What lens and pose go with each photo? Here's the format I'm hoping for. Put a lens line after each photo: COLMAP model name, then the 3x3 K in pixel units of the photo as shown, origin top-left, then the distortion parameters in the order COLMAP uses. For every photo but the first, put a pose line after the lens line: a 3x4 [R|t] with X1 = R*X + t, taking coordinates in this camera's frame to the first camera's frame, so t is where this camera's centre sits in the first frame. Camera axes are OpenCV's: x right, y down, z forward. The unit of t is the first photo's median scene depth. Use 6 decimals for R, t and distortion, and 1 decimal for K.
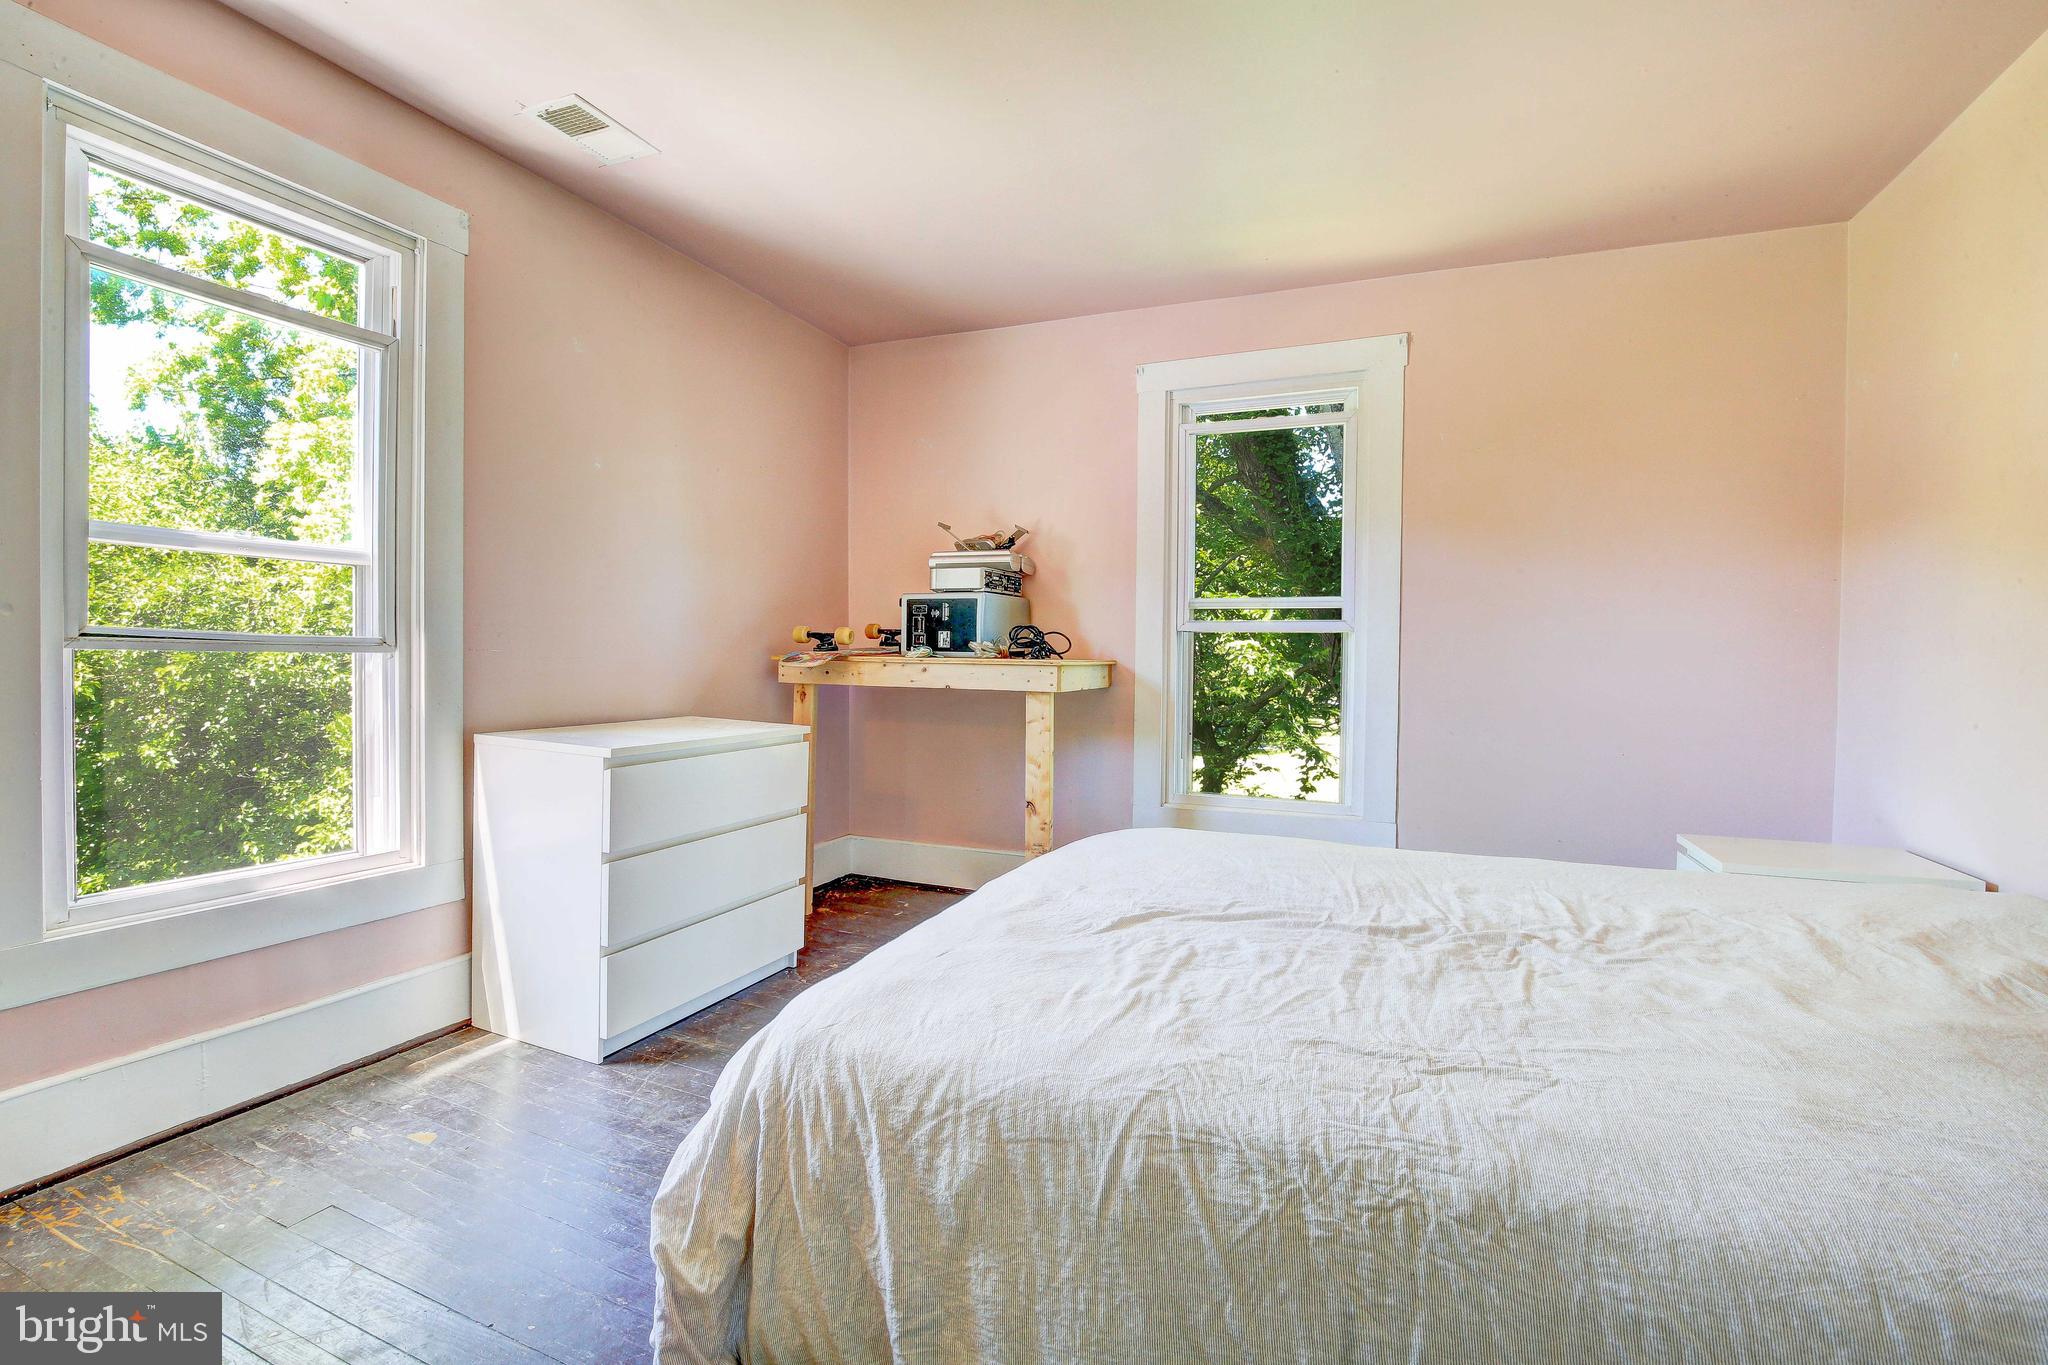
lens RADIAL K [[939.7, 0, 996.2], [0, 939.7, 671.1], [0, 0, 1]] dist [-0.034585, 0.004598]
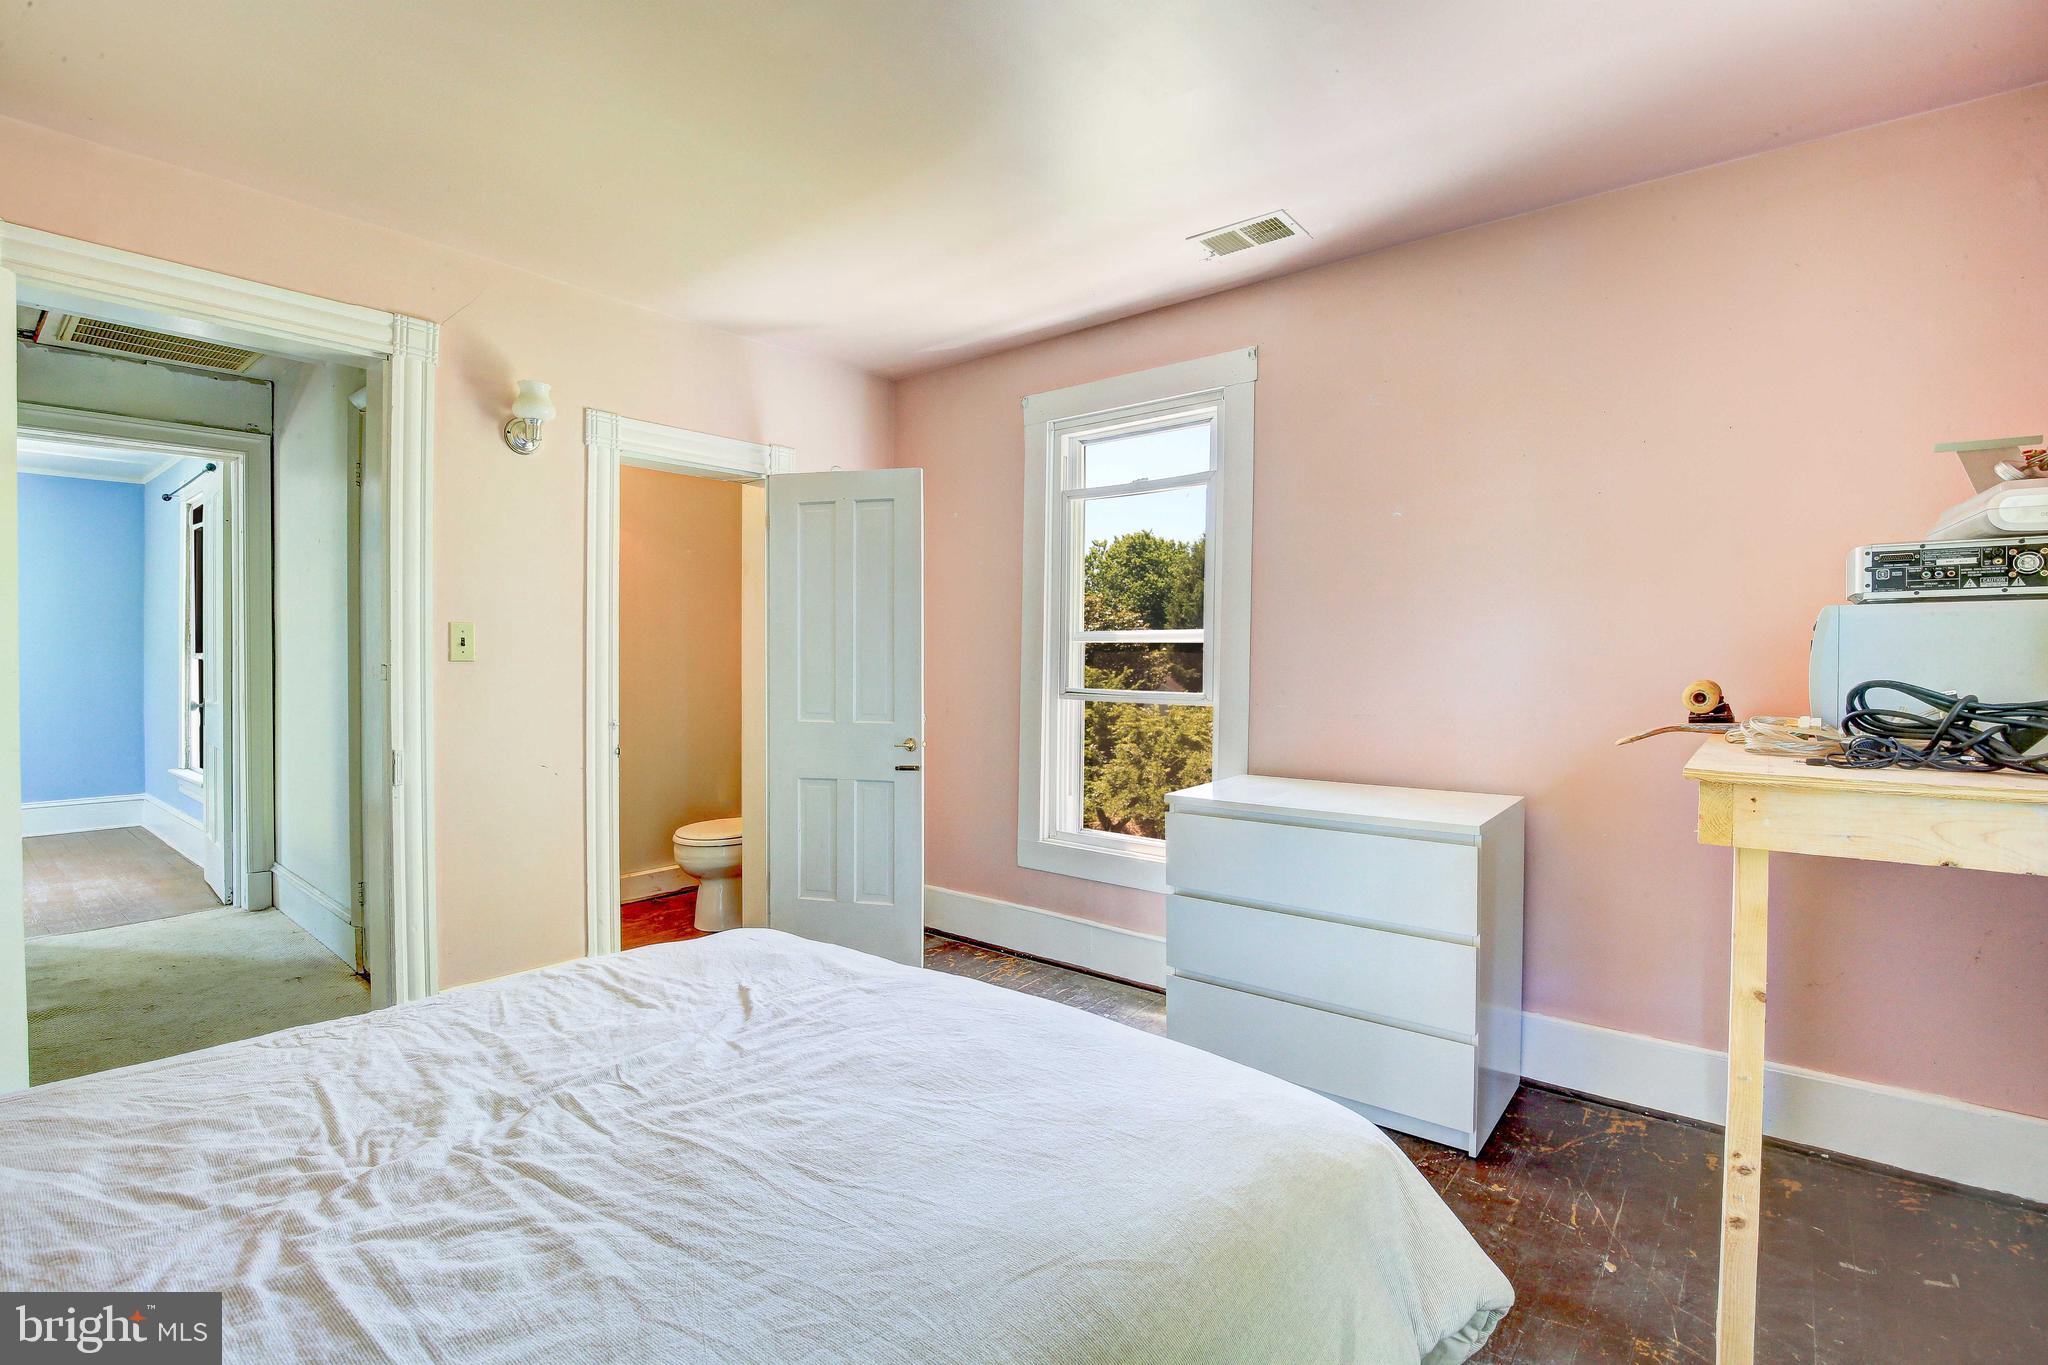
lens RADIAL K [[939.7, 0, 1018.5], [0, 939.7, 670.3], [0, 0, 1]] dist [-0.034585, 0.004598]
pose [[-0.260177, -0.006008, -0.965542, 1.117169], [-0.029186, 0.999573, 0.001645, -0.098695], [0.965120, 0.028608, -0.260241, 1.655027]]
